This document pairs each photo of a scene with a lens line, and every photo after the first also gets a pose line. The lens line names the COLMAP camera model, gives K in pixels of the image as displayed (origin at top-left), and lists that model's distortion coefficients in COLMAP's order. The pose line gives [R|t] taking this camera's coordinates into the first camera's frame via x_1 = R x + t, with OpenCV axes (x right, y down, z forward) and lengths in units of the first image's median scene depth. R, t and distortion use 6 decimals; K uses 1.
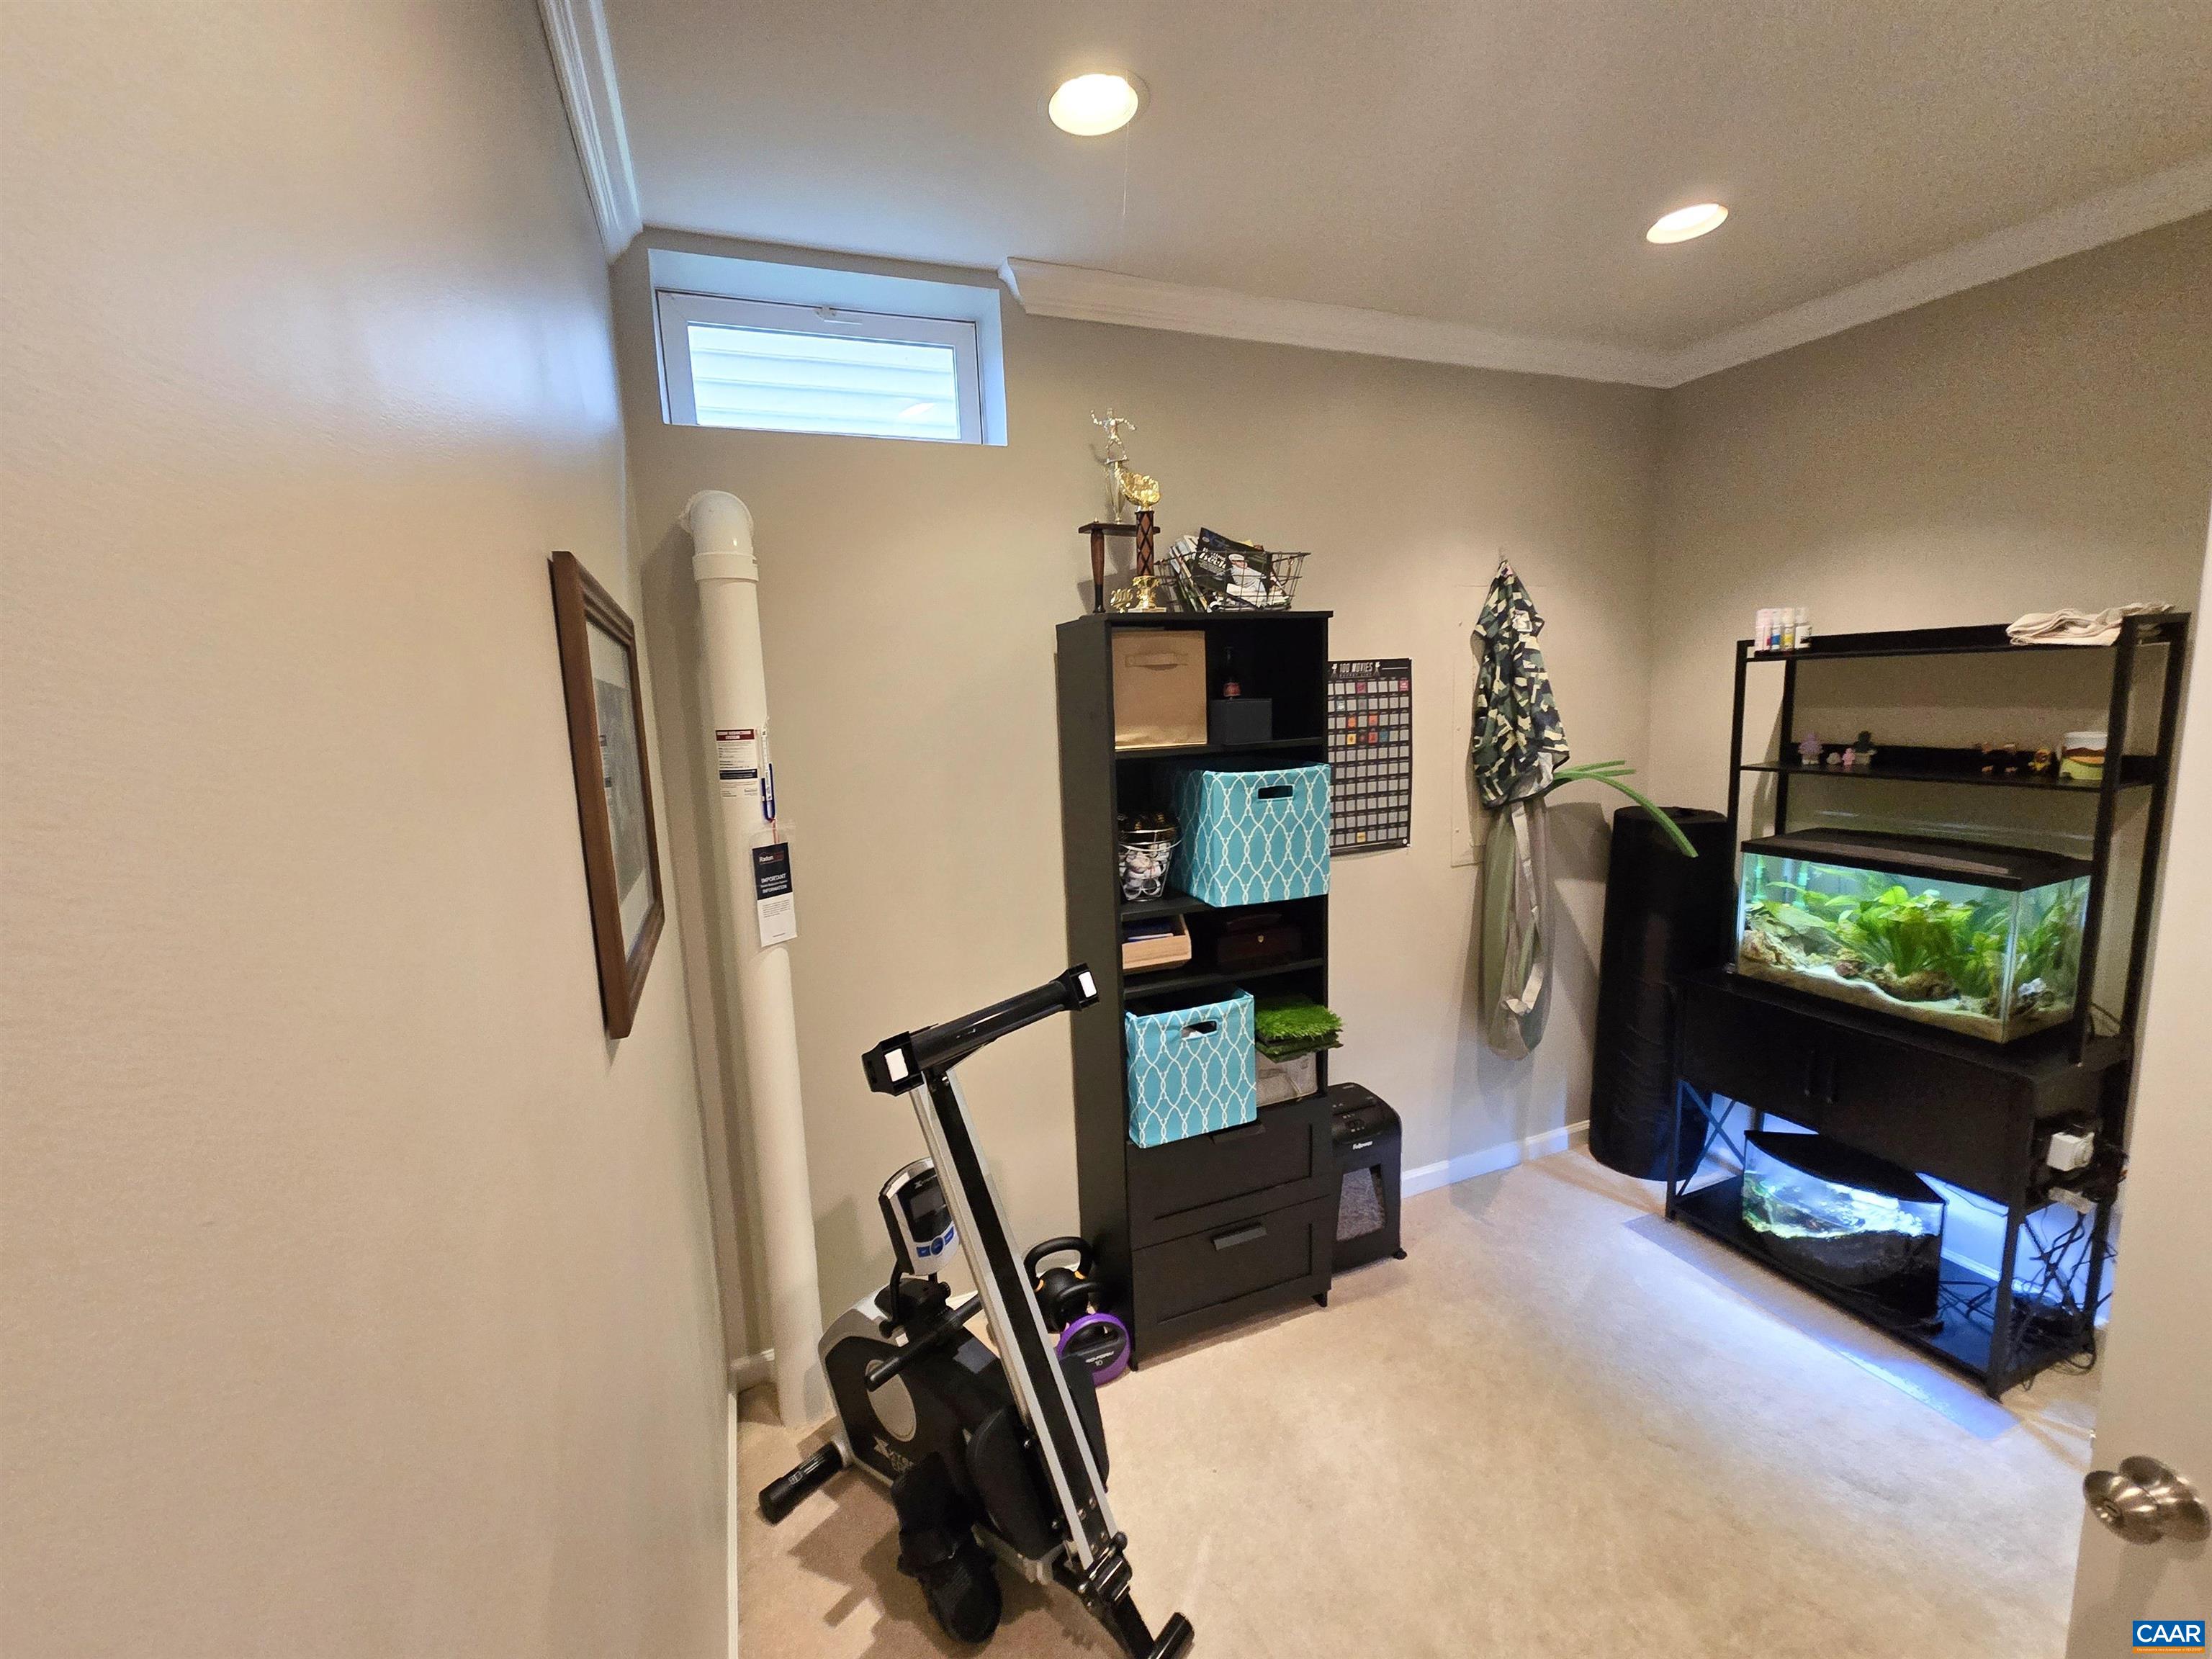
lens RADIAL K [[904.4, 0, 1106.0], [0, 904.4, 829.5], [0, 0, 1]] dist [0.017162, 0.000255]
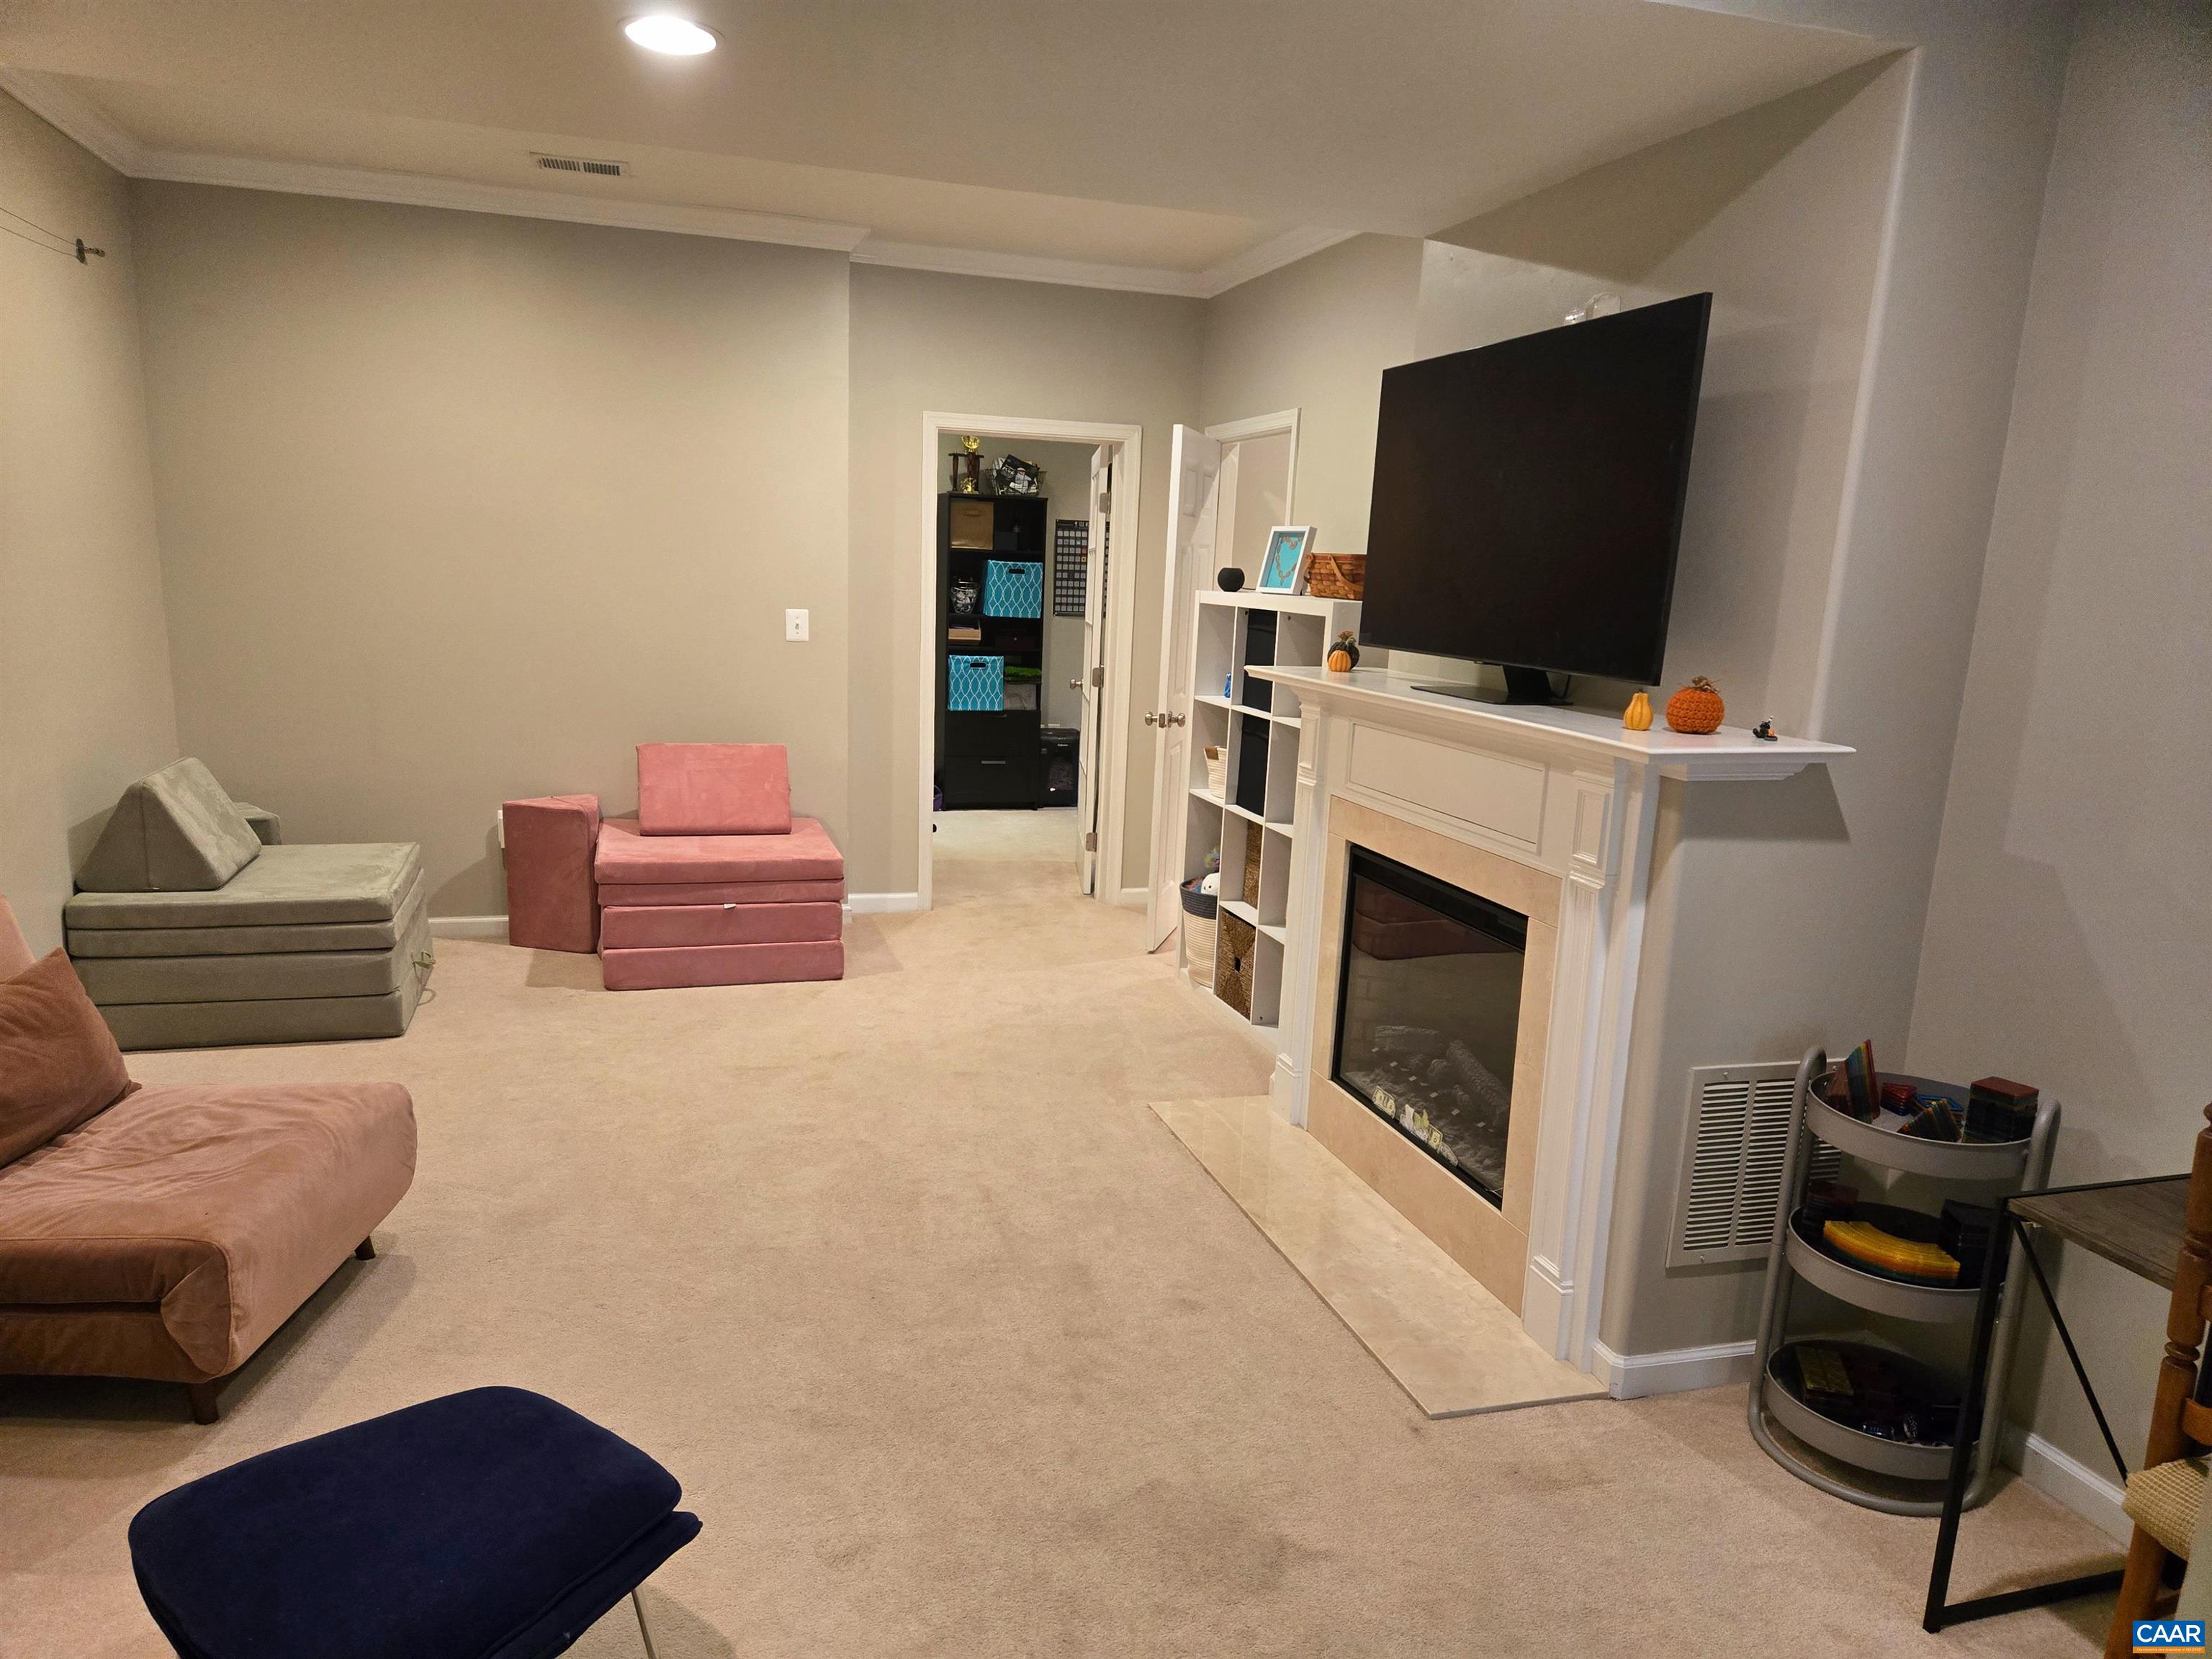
lens RADIAL K [[1481.8, 0, 1106.0], [0, 1481.8, 829.5], [0, 0, 1]] dist [0.114137, 0.000042]
pose [[0.993272, 0.097408, -0.062628, 0.735629], [-0.094217, 0.994191, 0.052041, 0.415418], [0.067333, -0.045791, 0.996679, -2.991414]]
